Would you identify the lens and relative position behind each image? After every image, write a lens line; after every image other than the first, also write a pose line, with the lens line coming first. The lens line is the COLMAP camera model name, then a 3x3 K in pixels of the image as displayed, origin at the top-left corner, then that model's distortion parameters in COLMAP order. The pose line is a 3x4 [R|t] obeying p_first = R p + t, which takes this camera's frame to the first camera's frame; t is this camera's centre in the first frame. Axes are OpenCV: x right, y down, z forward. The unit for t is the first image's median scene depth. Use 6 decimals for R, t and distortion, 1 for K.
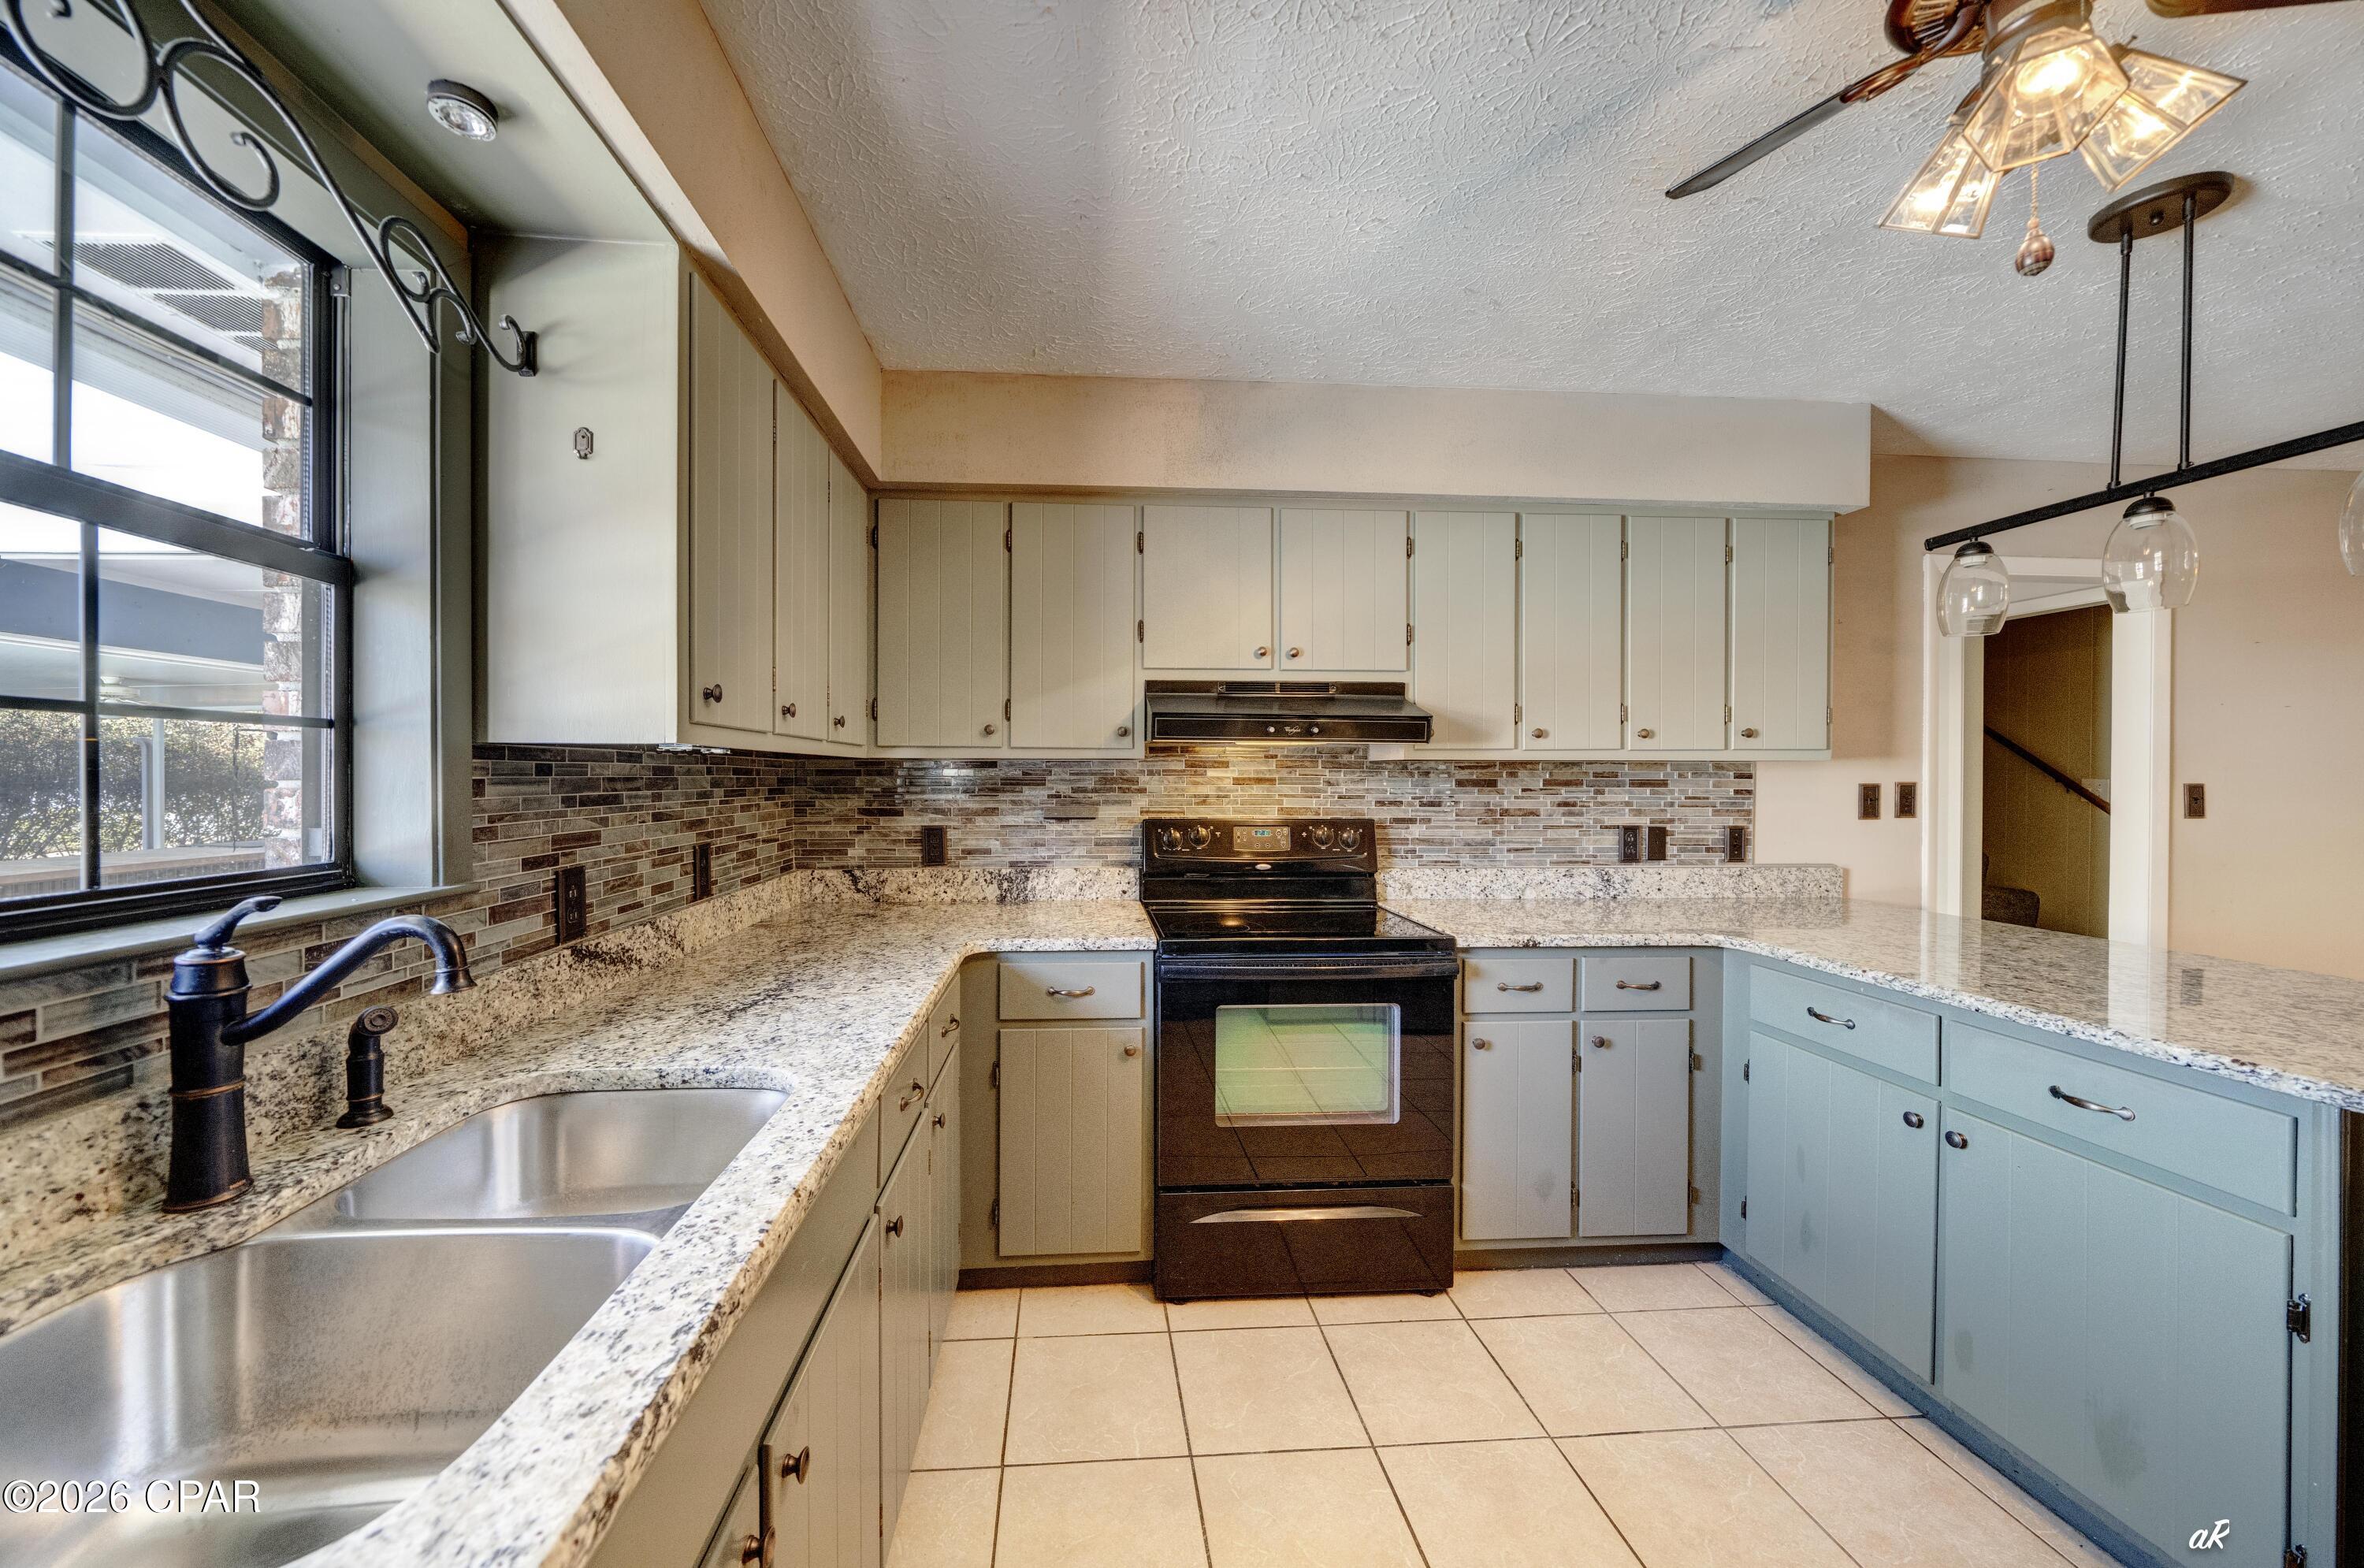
lens RADIAL K [[813.3, 0, 1135.6], [0, 813.3, 781.0], [0, 0, 1]] dist [-0.011542, 0.000013]
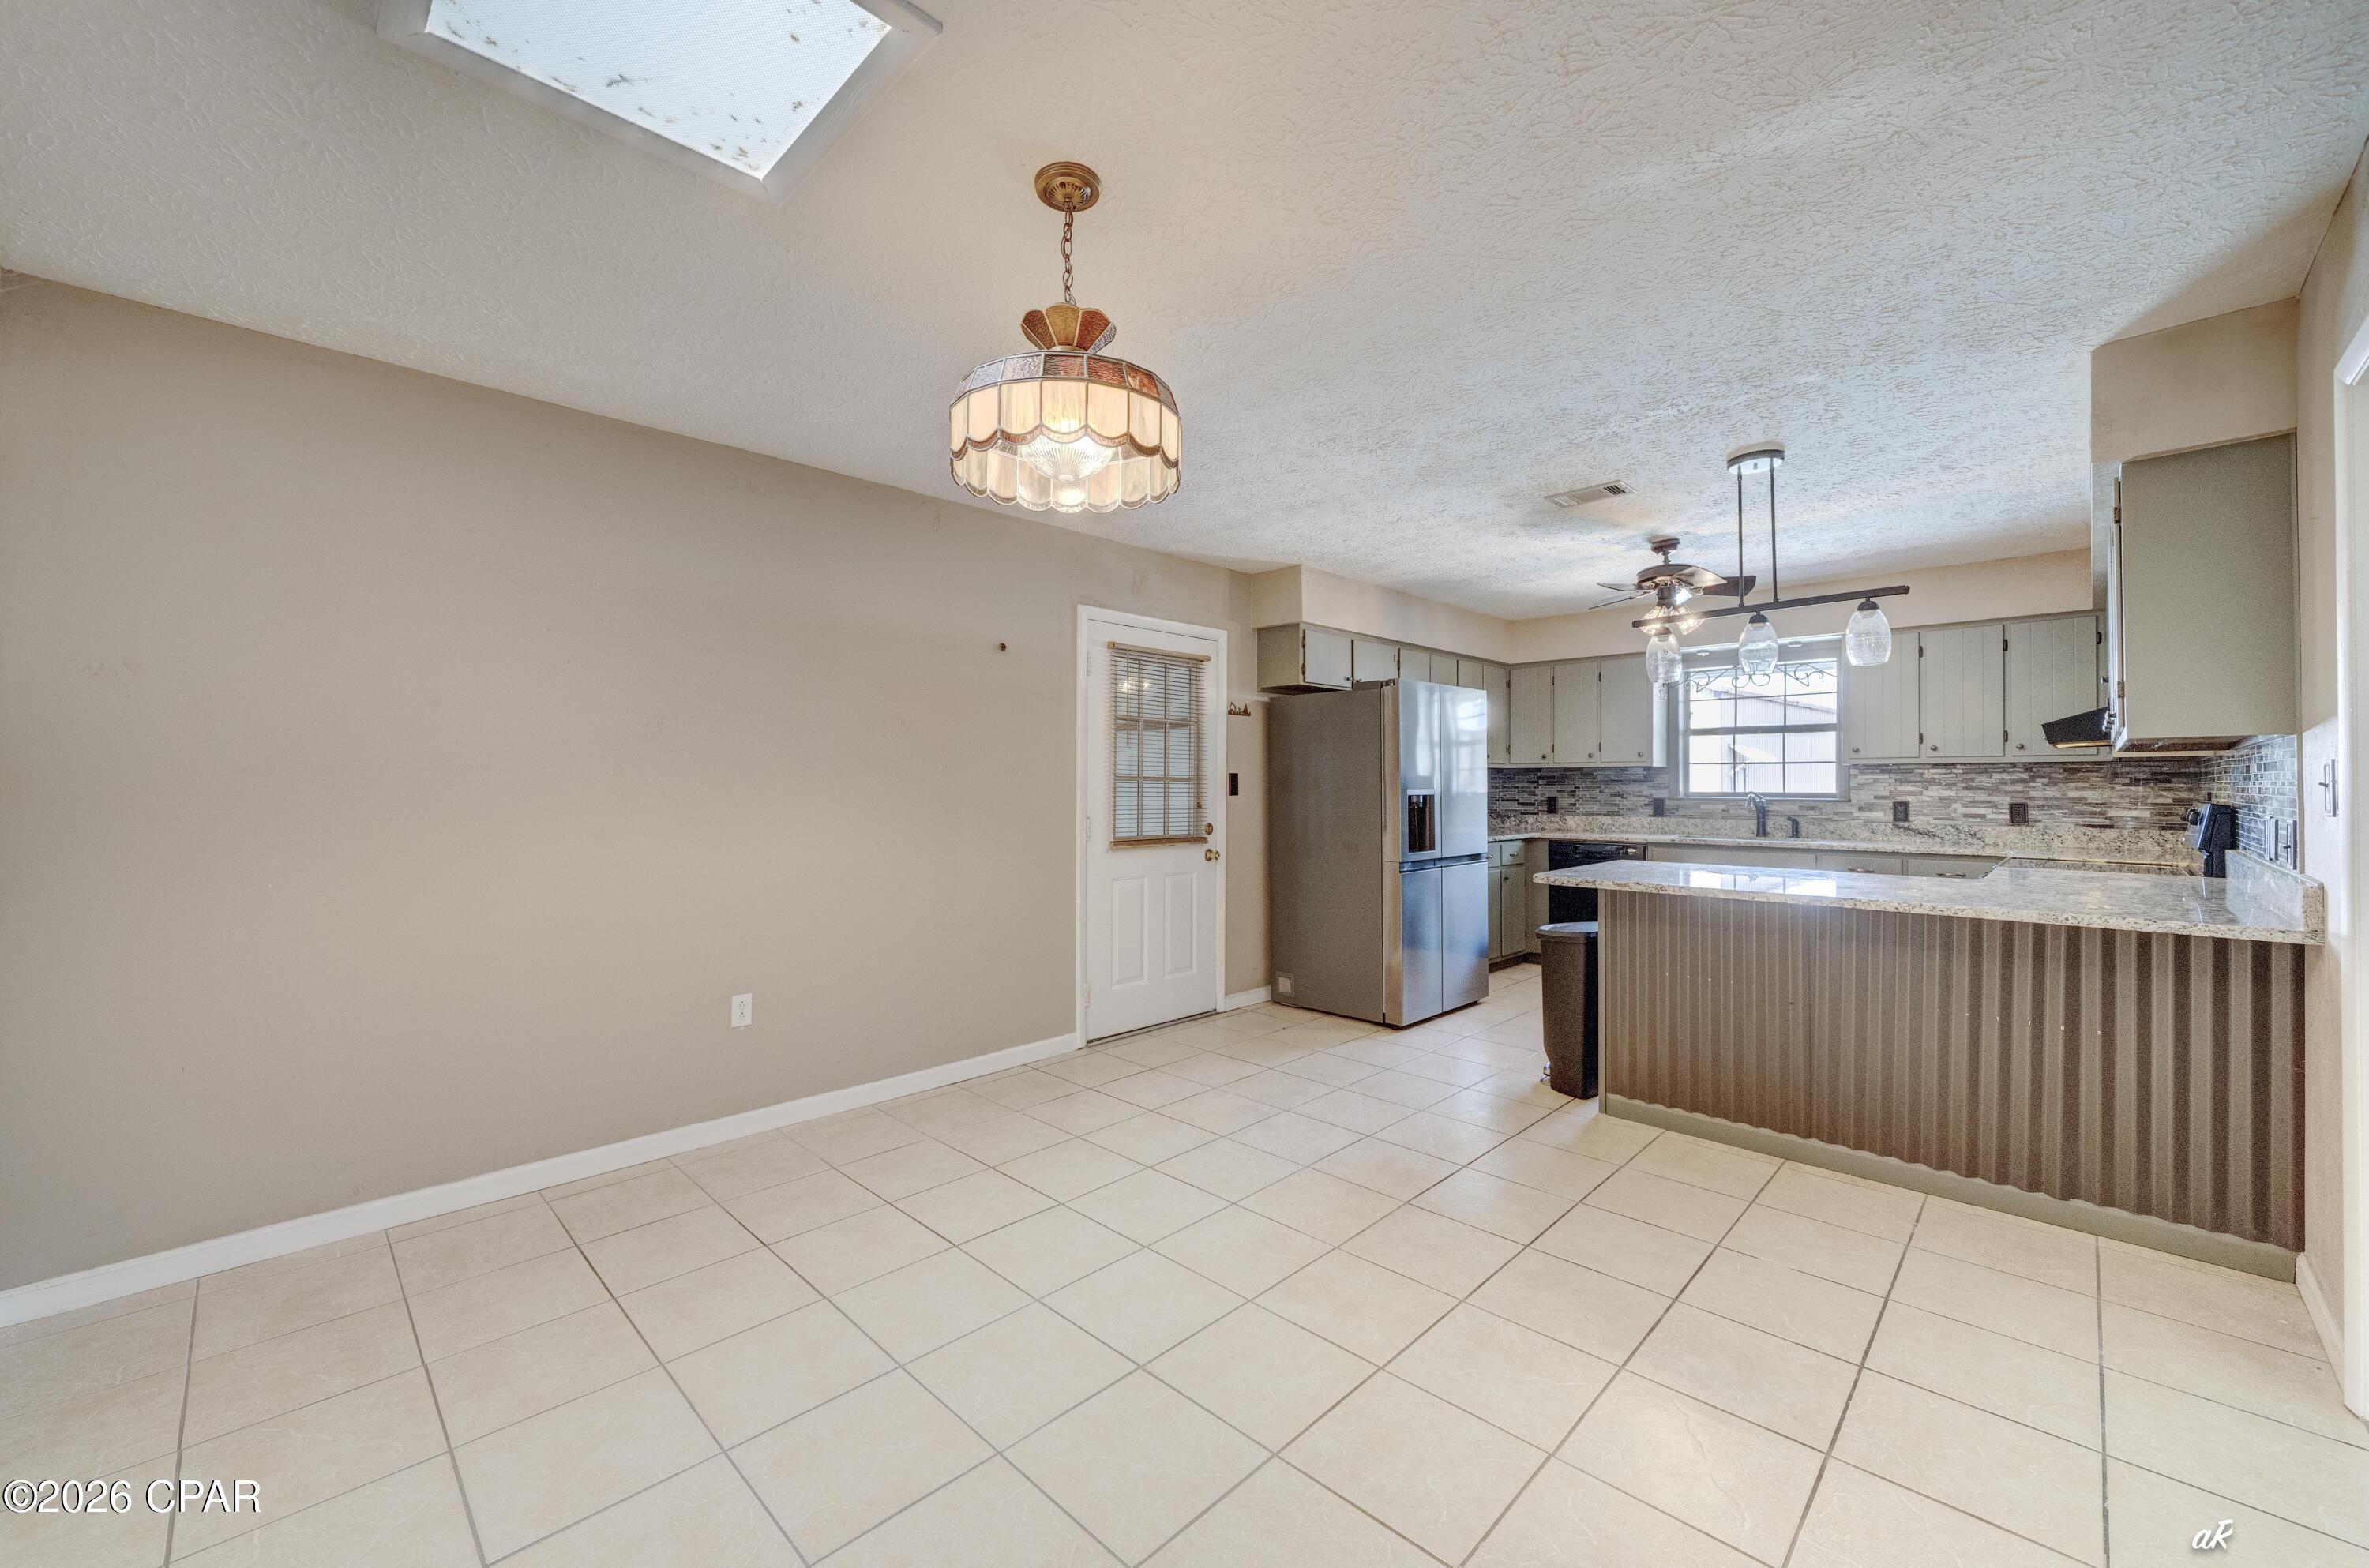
lens RADIAL K [[917.2, 0, 1178.8], [0, 917.2, 786.8], [0, 0, 1]] dist [0.000625, -0.000034]
pose [[-0.753480, -0.001941, -0.657468, 2.207189], [-0.006667, 0.999967, 0.004689, 0.028158], [0.657437, 0.007917, -0.753468, 1.036364]]
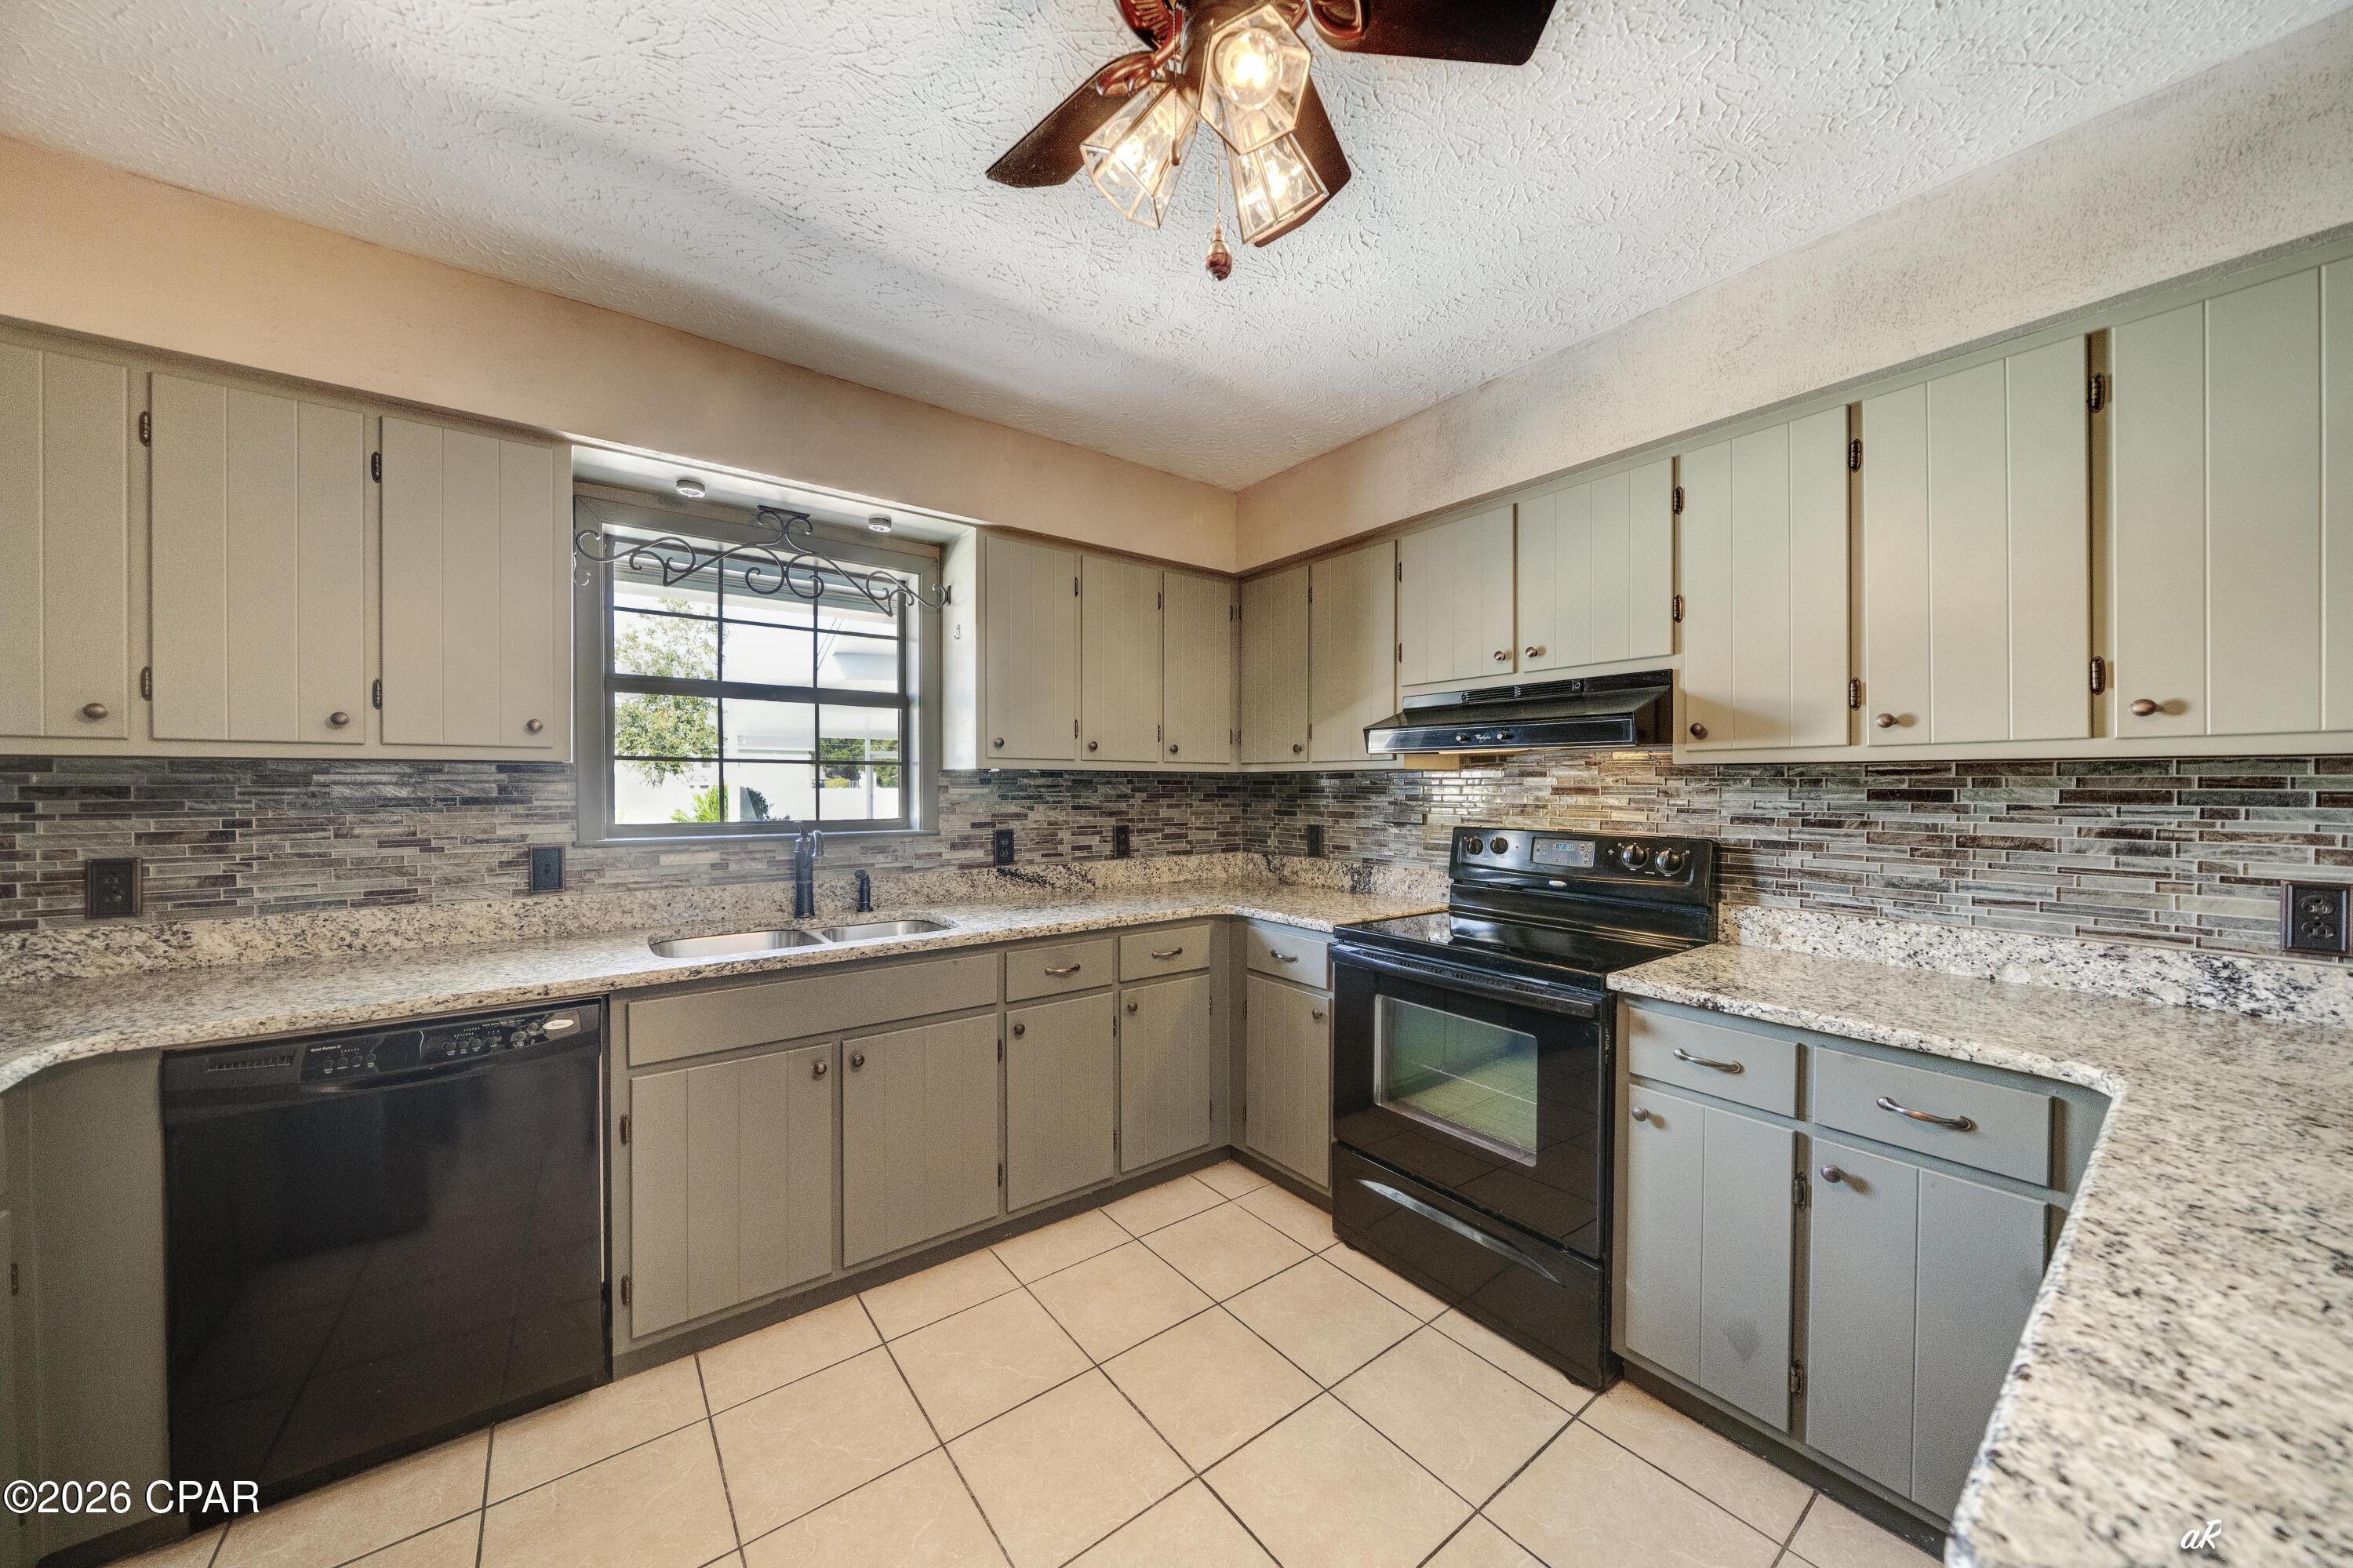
lens RADIAL K [[809.6, 0, 1164.6], [0, 809.6, 789.8], [0, 0, 1]] dist [-0.011542, 0.000013]
pose [[0.542378, 0.005019, -0.840119, 0.674746], [-0.005692, 0.999981, 0.002299, -0.000123], [0.840115, 0.003535, 0.542397, 0.128322]]
